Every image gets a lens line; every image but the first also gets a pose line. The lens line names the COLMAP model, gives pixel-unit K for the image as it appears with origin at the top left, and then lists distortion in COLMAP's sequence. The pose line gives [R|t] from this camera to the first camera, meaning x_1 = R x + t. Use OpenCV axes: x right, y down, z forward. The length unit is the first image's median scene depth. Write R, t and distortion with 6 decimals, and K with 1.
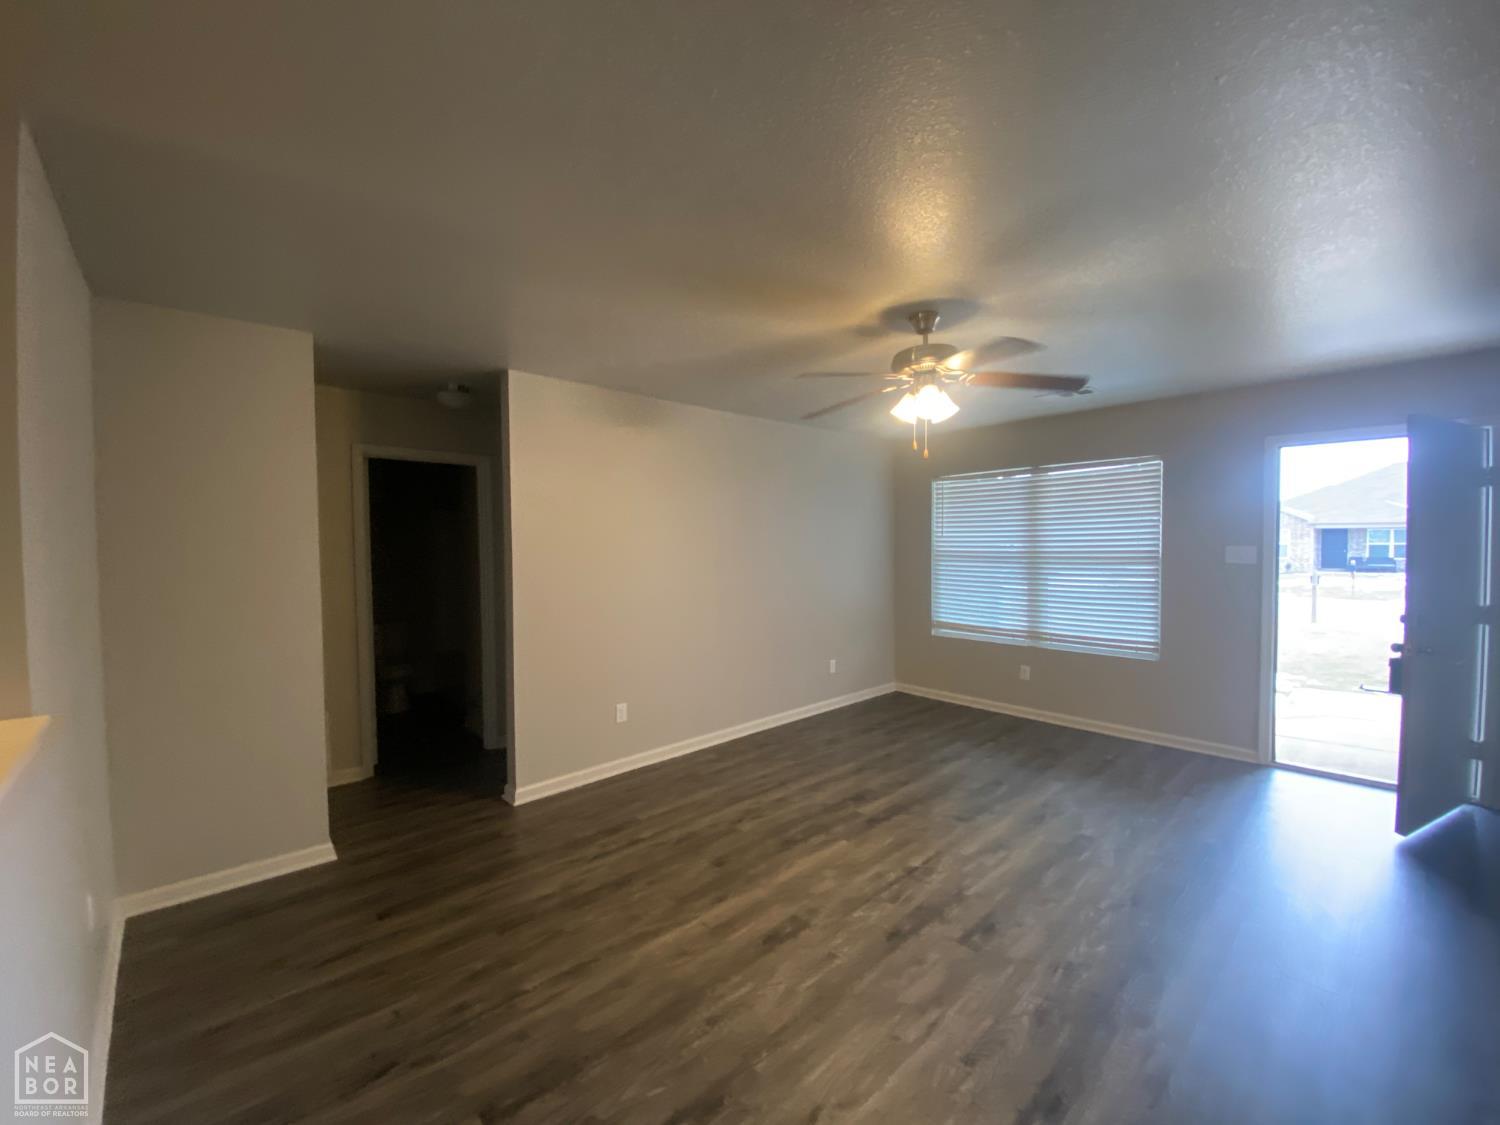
lens RADIAL K [[607.0, 0, 754.9], [0, 607.0, 554.9], [0, 0, 1]] dist [-0.003503, -0.002438]
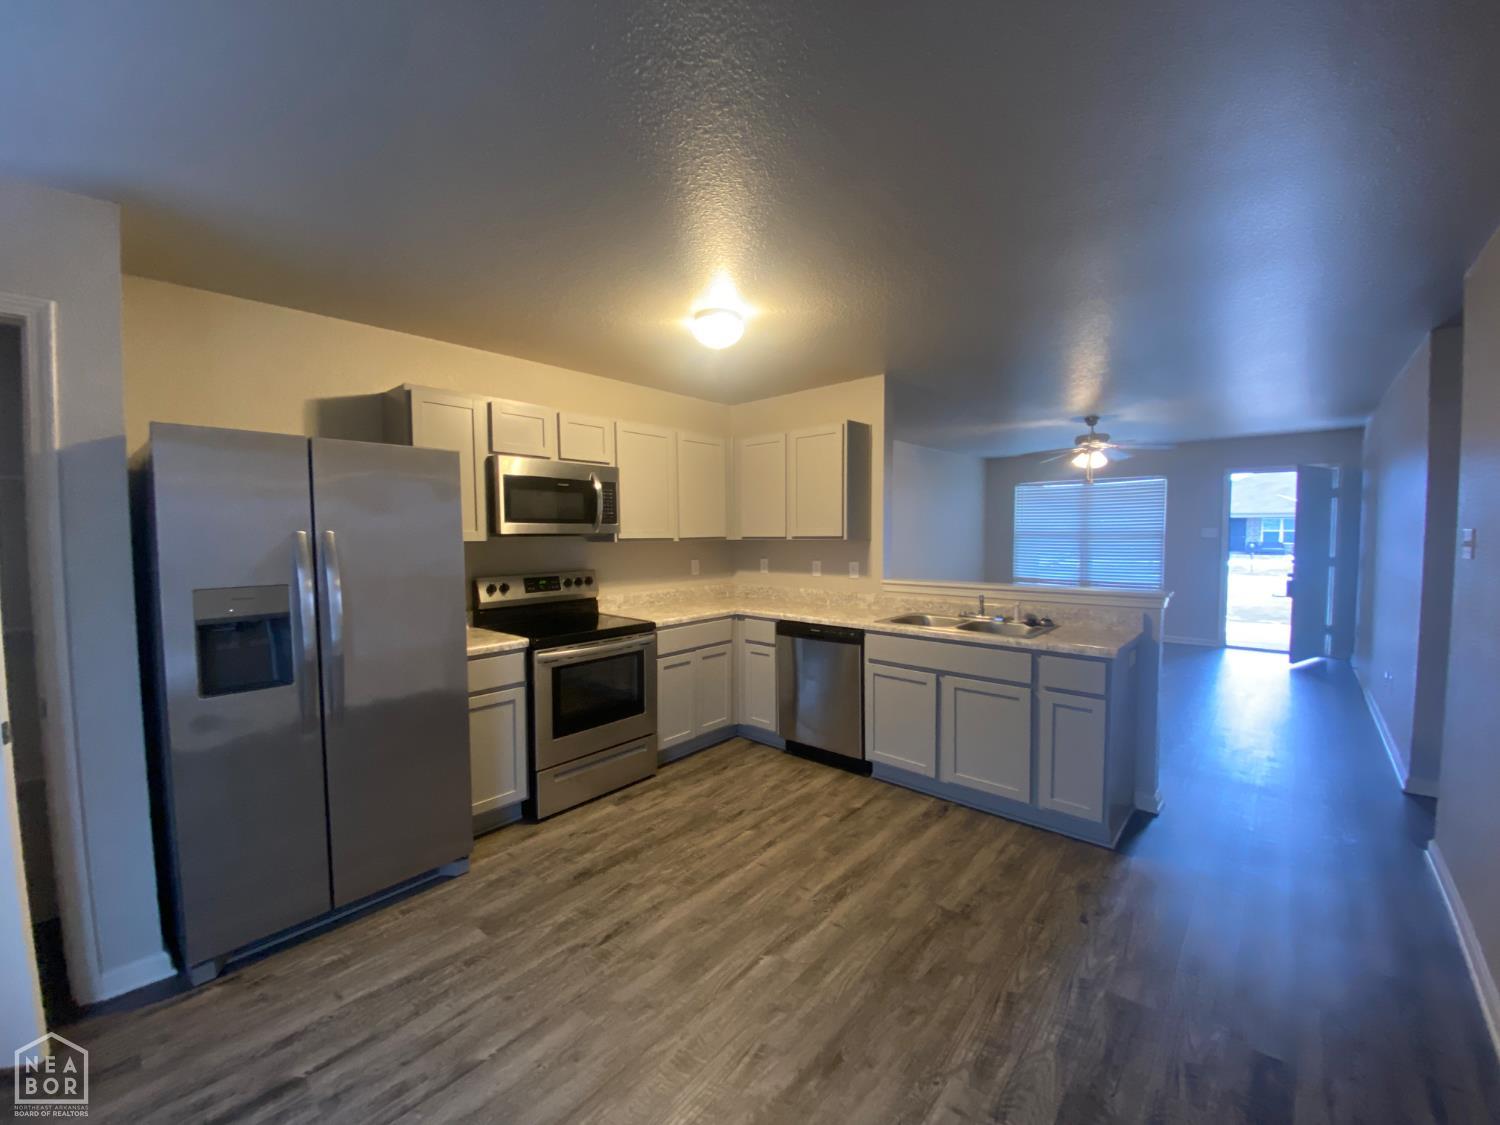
lens RADIAL K [[607.0, 0, 739.2], [0, 607.0, 562.2], [0, 0, 1]] dist [-0.003503, -0.002438]
pose [[0.996563, -0.006228, 0.082600, -0.402554], [0.003754, 0.999541, 0.030071, 0.016833], [-0.082750, -0.029658, 0.996129, -0.368790]]
